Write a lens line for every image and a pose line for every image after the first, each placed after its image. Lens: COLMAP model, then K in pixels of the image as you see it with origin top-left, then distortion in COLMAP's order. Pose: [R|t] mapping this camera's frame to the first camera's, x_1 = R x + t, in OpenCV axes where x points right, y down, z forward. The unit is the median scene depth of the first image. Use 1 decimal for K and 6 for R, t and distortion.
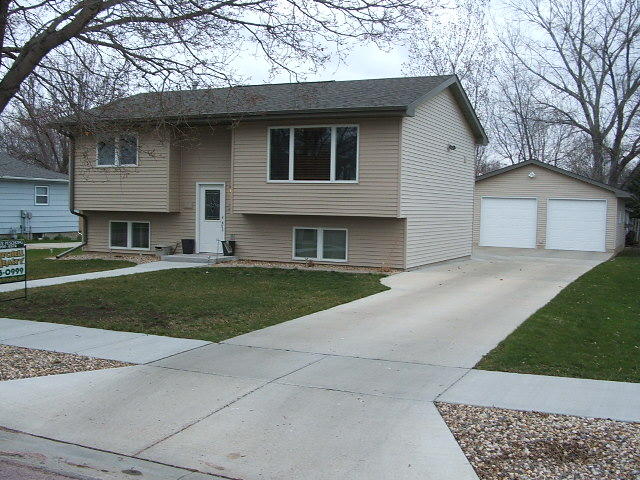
lens RADIAL K [[764.0, 0, 331.9], [0, 764.0, 251.3], [0, 0, 1]] dist [-0.136433, 0.000000]
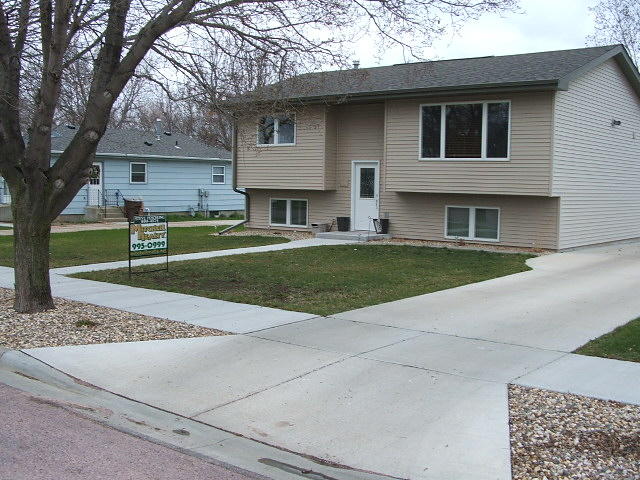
lens RADIAL K [[764.0, 0, 327.3], [0, 764.0, 257.2], [0, 0, 1]] dist [-0.136433, 0.000000]
pose [[0.967701, 0.020380, -0.251276, 0.050109], [-0.011853, 0.999303, 0.035400, 0.002132], [0.251822, -0.031278, 0.967268, 0.007162]]
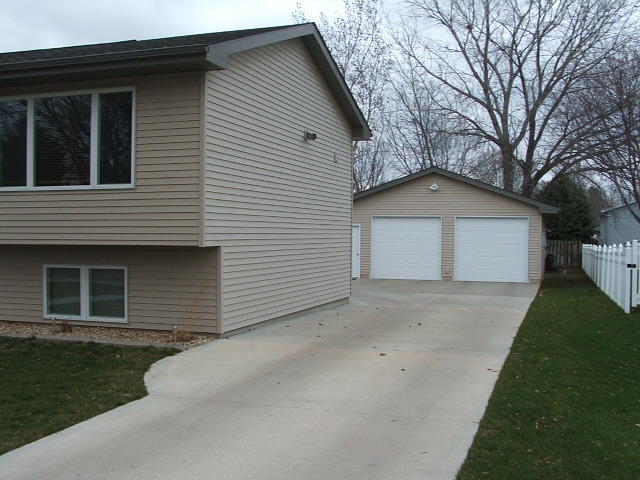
lens RADIAL K [[764.0, 0, 316.7], [0, 764.0, 237.9], [0, 0, 1]] dist [-0.136433, 0.000000]
pose [[0.994580, -0.016976, 0.102577, 0.103645], [0.022301, 0.998450, -0.050992, -0.017711], [-0.101552, 0.053004, 0.993417, 0.387250]]
